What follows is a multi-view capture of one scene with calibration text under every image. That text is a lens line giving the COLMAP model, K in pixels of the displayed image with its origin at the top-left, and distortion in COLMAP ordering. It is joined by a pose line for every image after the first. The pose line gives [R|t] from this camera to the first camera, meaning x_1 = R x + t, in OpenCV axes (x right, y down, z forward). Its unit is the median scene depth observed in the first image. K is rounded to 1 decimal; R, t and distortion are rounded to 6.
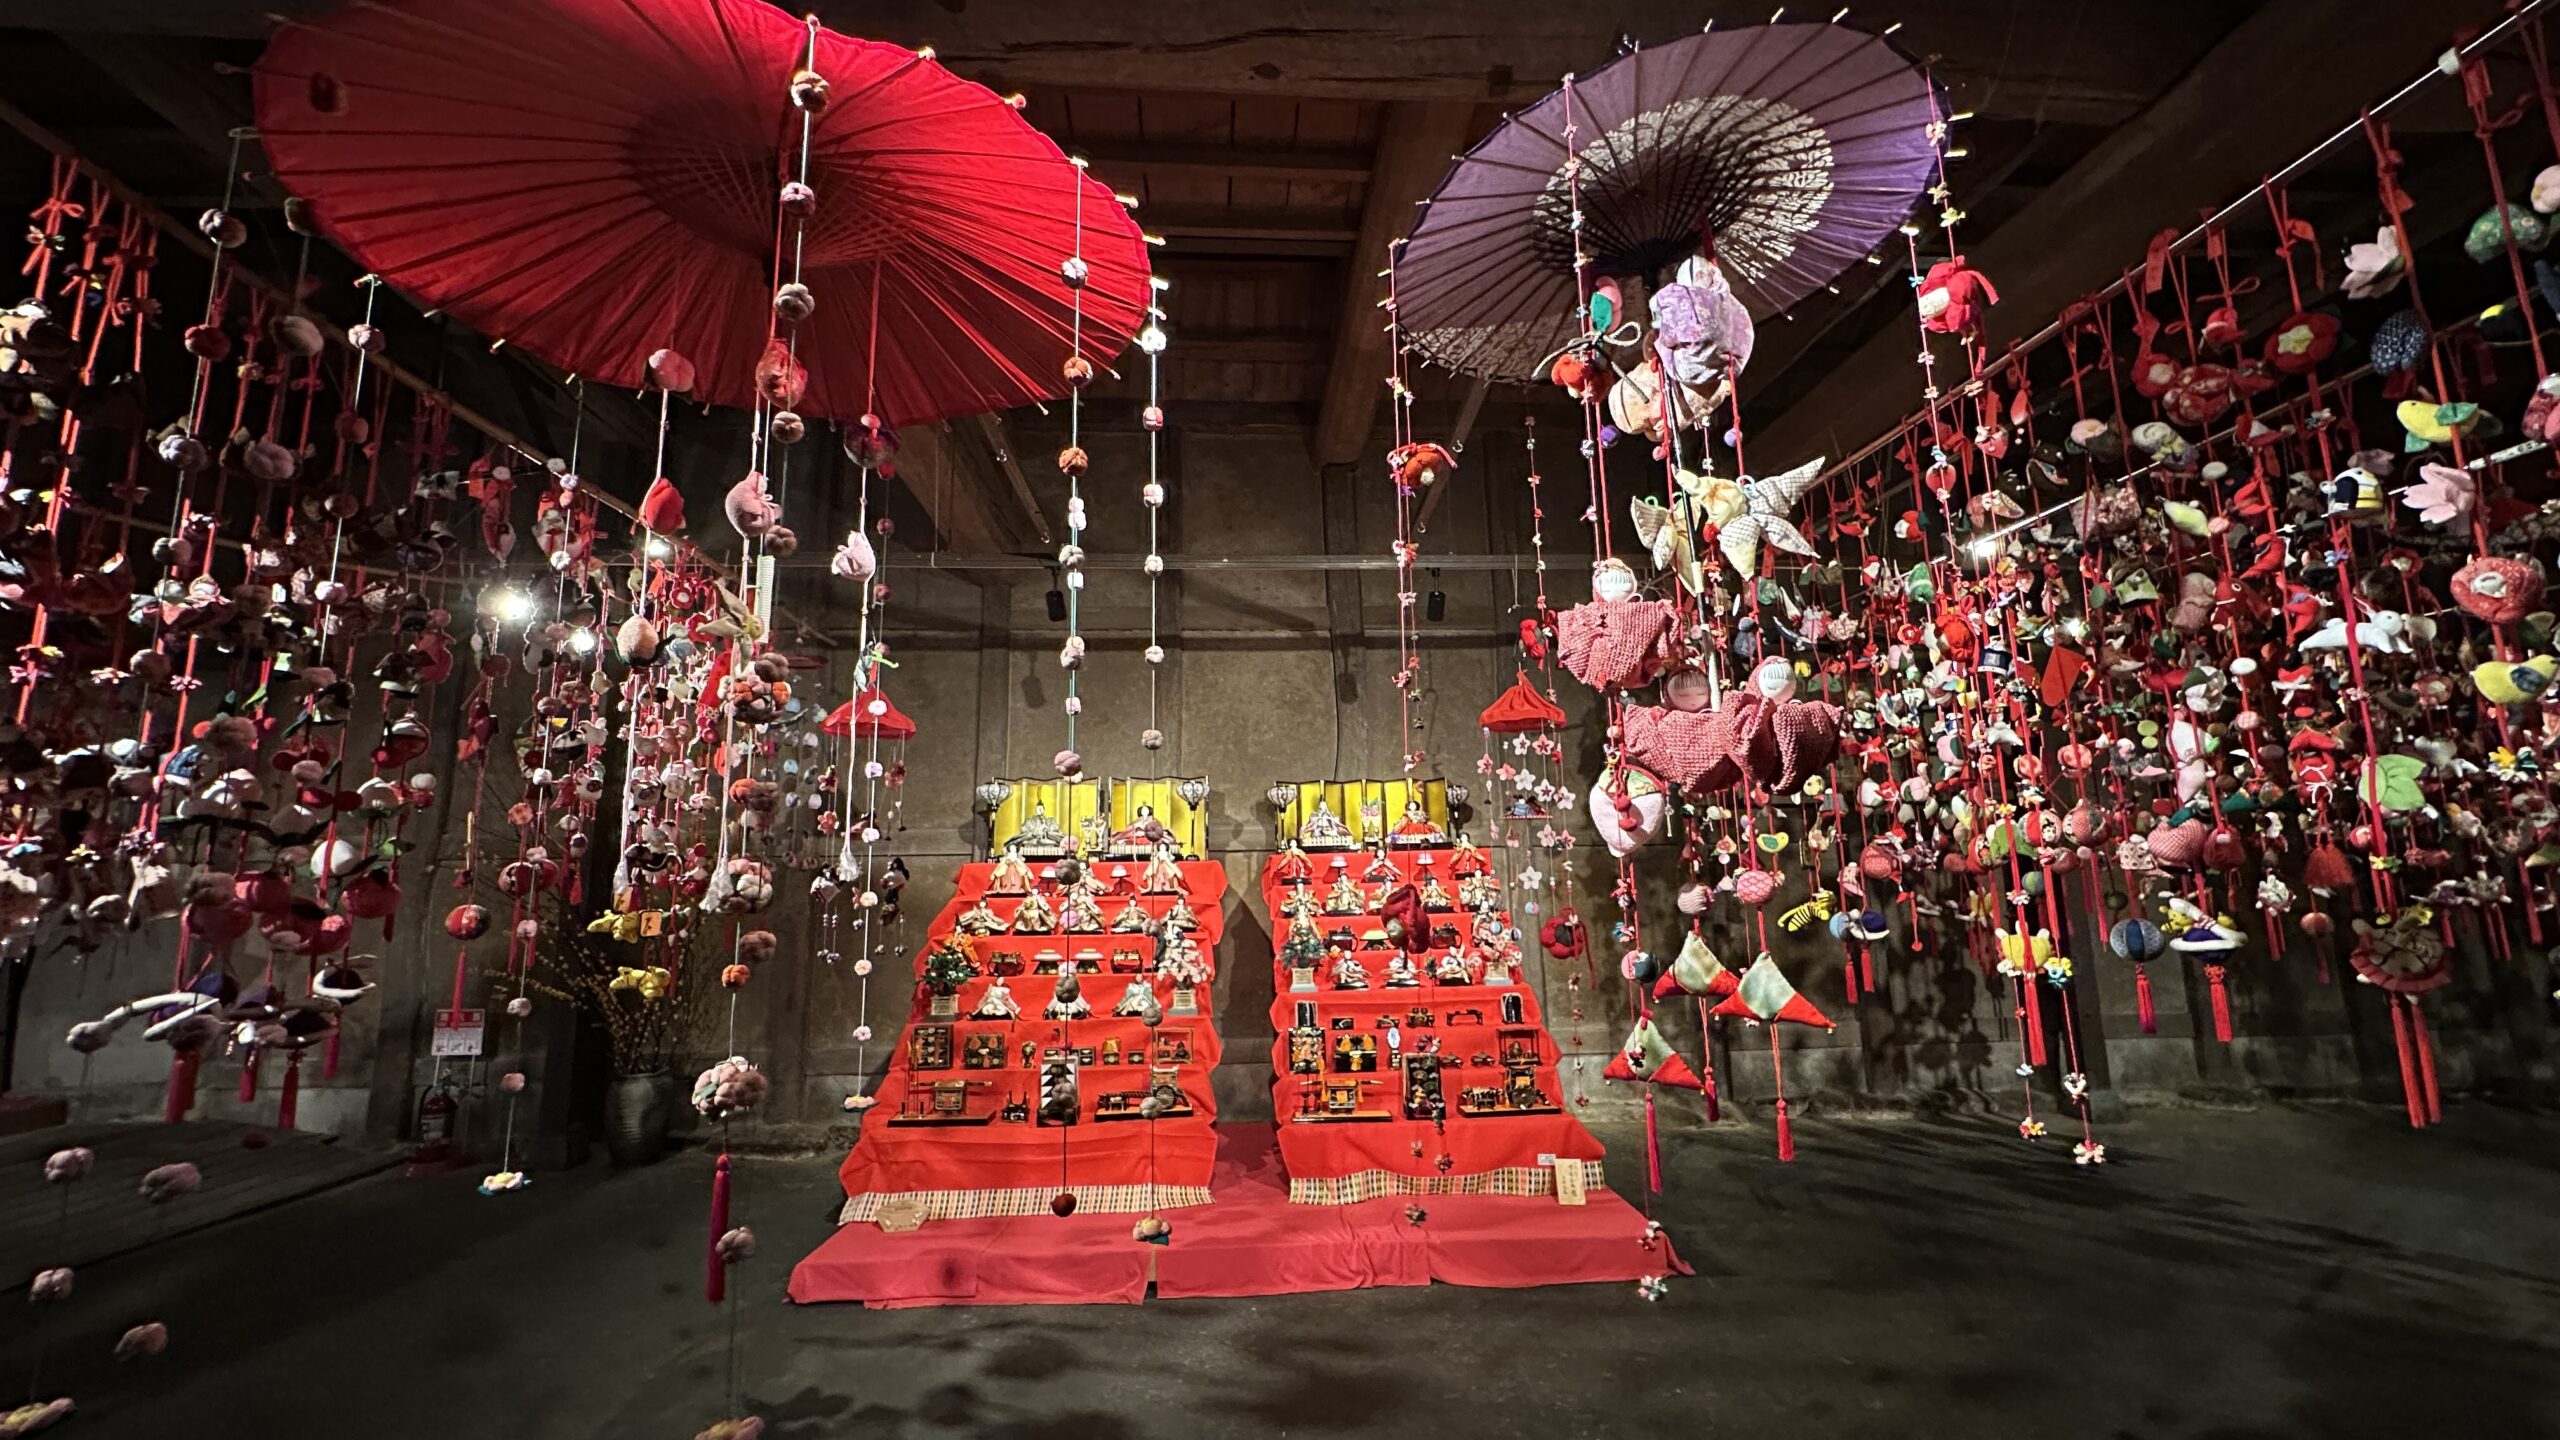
lens RADIAL K [[1019.2, 0, 1281.6], [0, 1019.2, 717.3], [0, 0, 1]] dist [-0.006195, 0.001123]
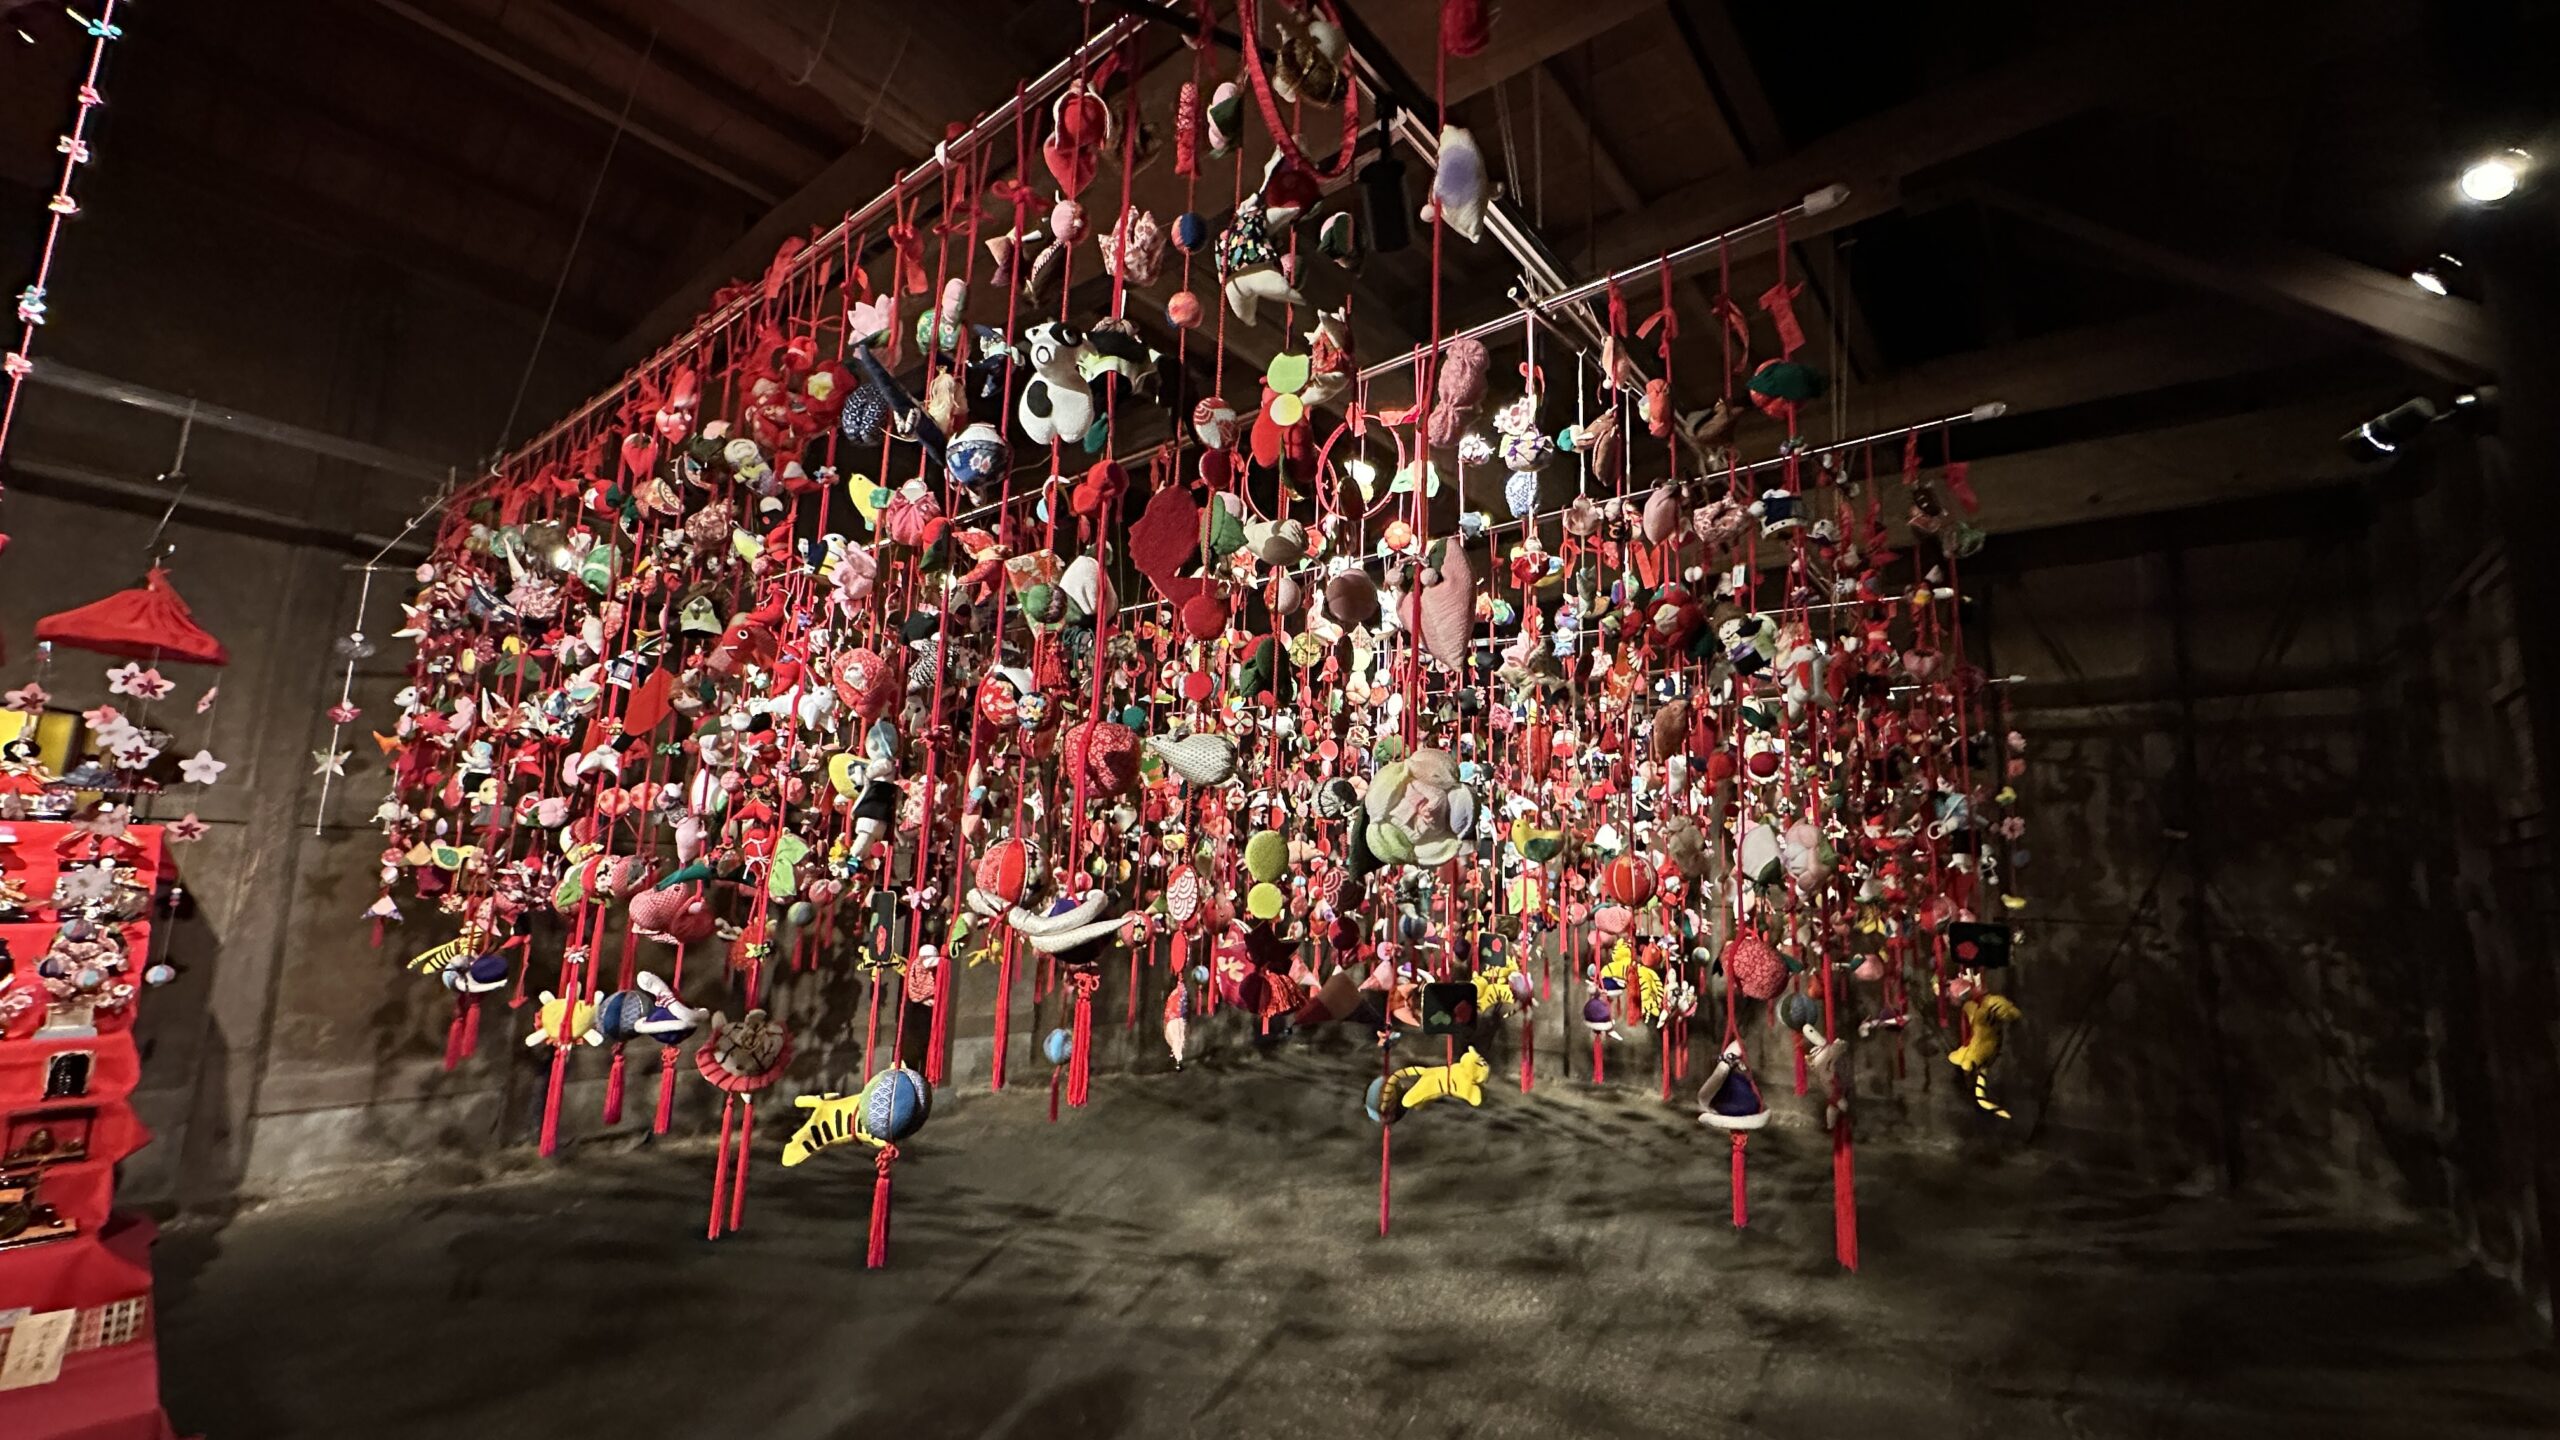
lens RADIAL K [[1019.2, 0, 1287.9], [0, 1019.2, 716.9], [0, 0, 1]] dist [-0.006195, 0.001123]
pose [[0.667407, 0.157919, 0.727757, 0.283051], [-0.167512, 0.984048, -0.059911, -0.037889], [-0.725609, -0.081923, 0.683213, 0.009231]]
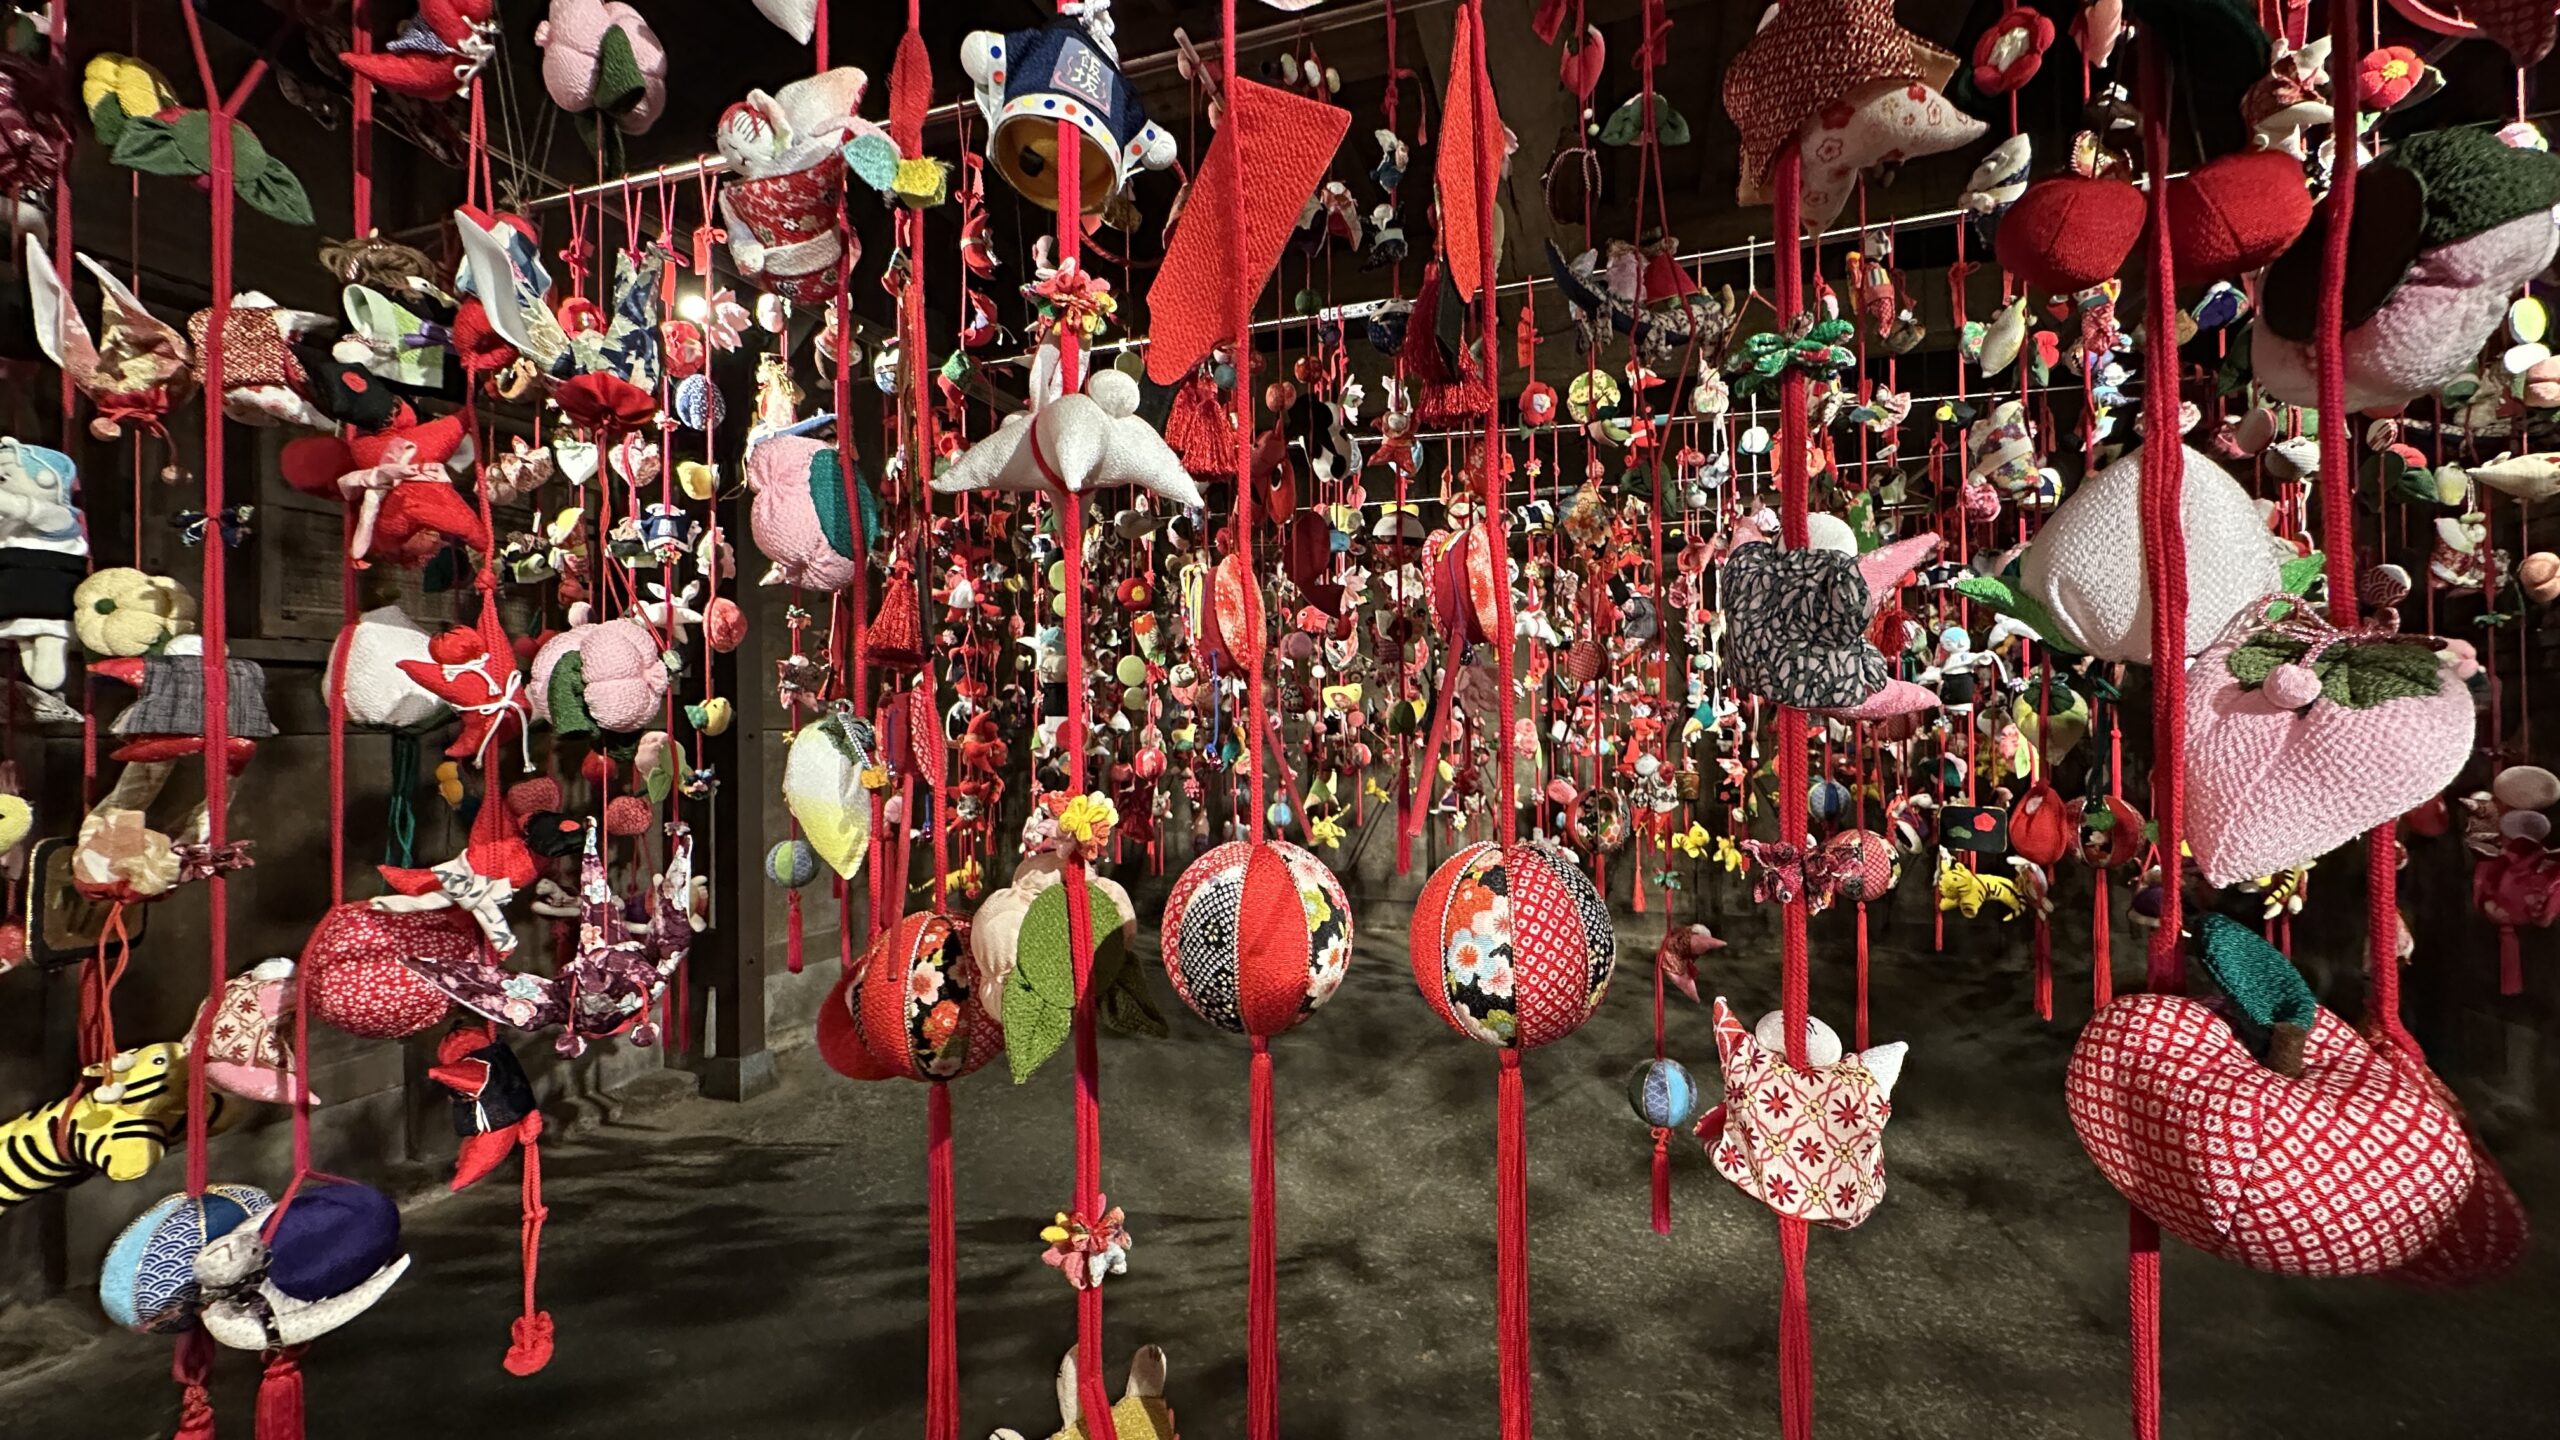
lens RADIAL K [[1019.2, 0, 1281.6], [0, 1019.2, 724.6], [0, 0, 1]] dist [-0.006195, 0.001123]
pose [[0.371766, 0.015980, 0.928189, 0.327588], [-0.144268, 0.988699, 0.040761, 0.035898], [-0.917048, -0.149062, 0.369870, 0.540594]]
